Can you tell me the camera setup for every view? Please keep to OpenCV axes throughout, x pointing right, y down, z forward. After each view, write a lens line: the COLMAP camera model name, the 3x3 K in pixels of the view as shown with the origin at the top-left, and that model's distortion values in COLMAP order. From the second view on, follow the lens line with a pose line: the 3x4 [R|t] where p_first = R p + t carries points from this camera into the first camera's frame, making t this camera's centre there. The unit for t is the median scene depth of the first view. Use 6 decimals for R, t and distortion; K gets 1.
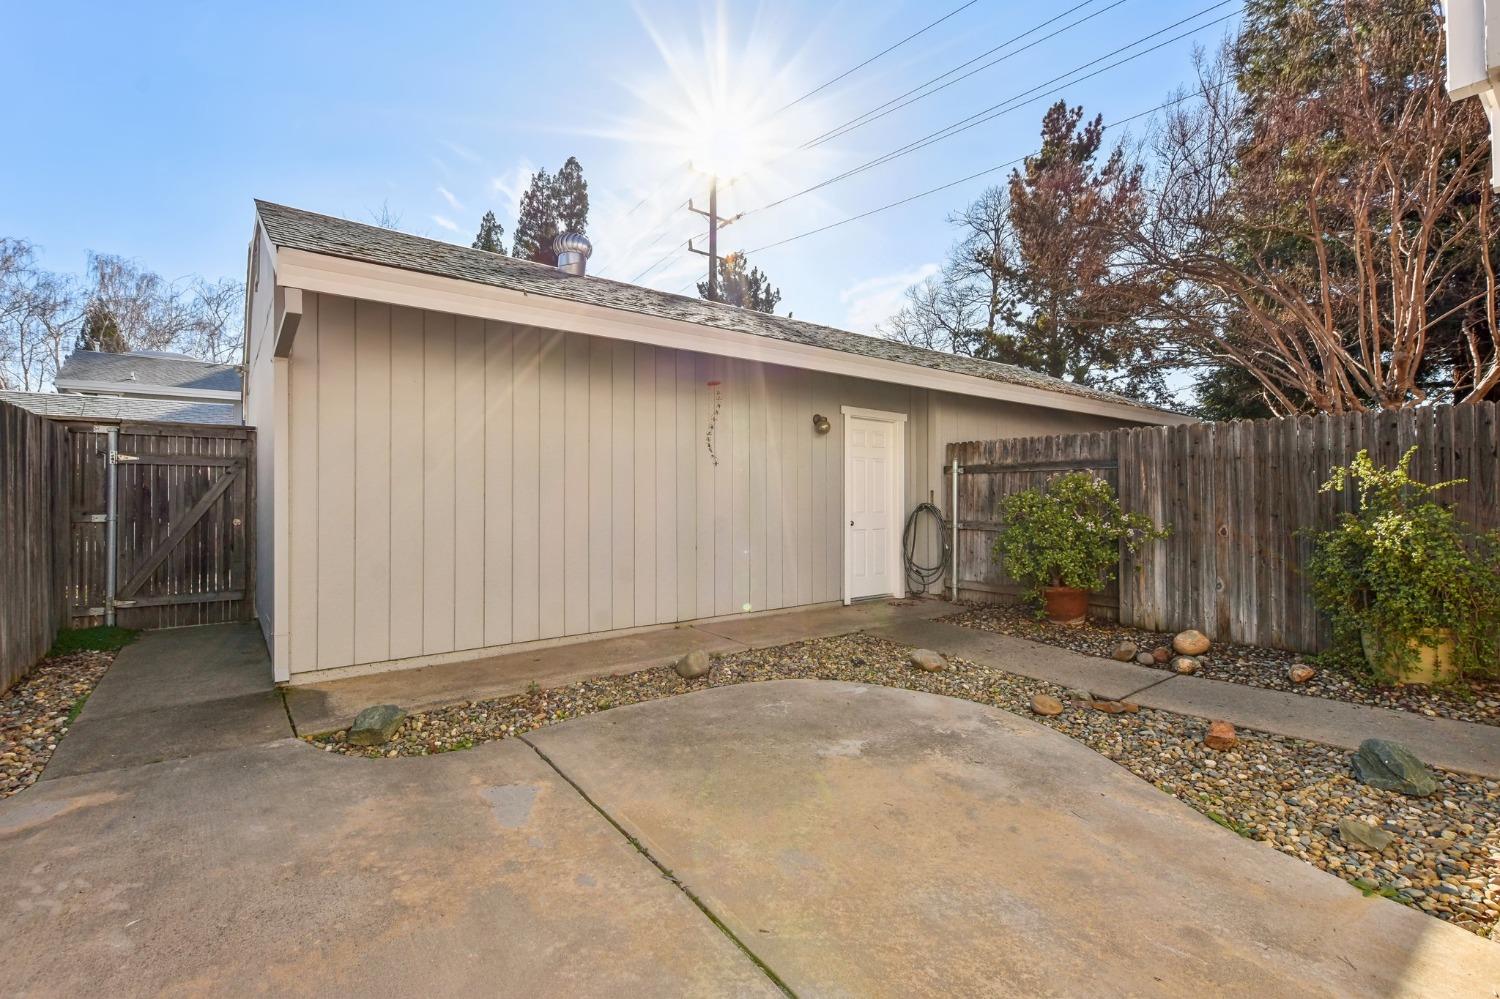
lens RADIAL K [[690.3, 0, 758.6], [0, 690.3, 494.7], [0, 0, 1]] dist [-0.010108, -0.002718]
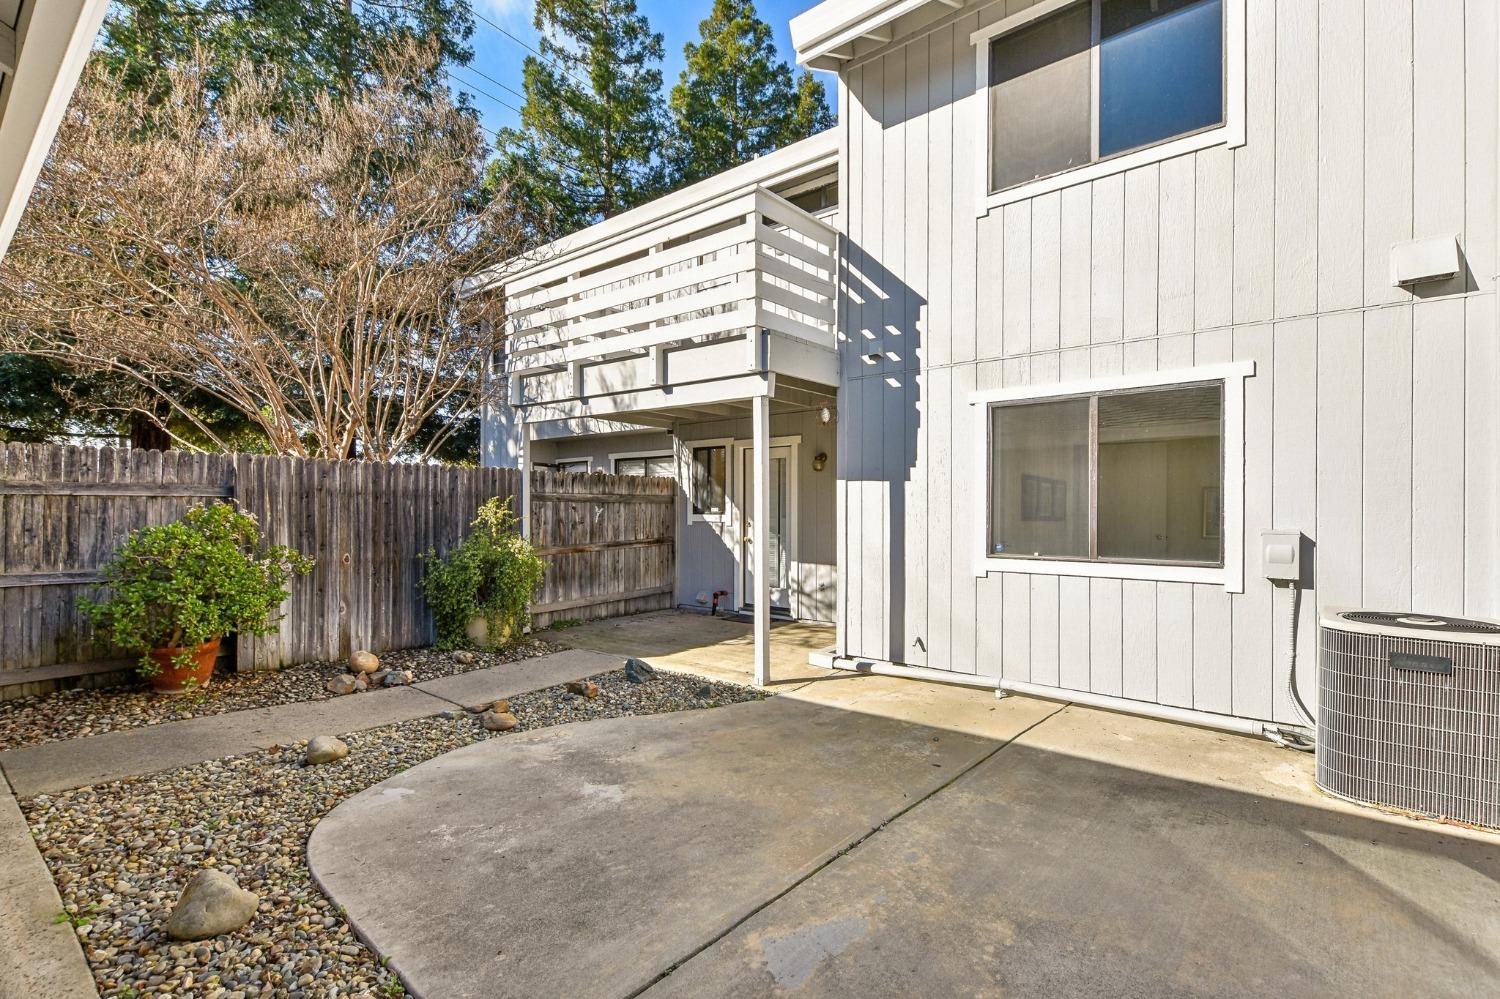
lens RADIAL K [[690.3, 0, 755.6], [0, 690.3, 510.6], [0, 0, 1]] dist [-0.010108, -0.002718]
pose [[-0.248234, -0.004249, 0.968691, -0.830853], [-0.008052, 0.999965, 0.002323, -0.047694], [-0.968667, -0.007223, -0.248259, 0.941665]]
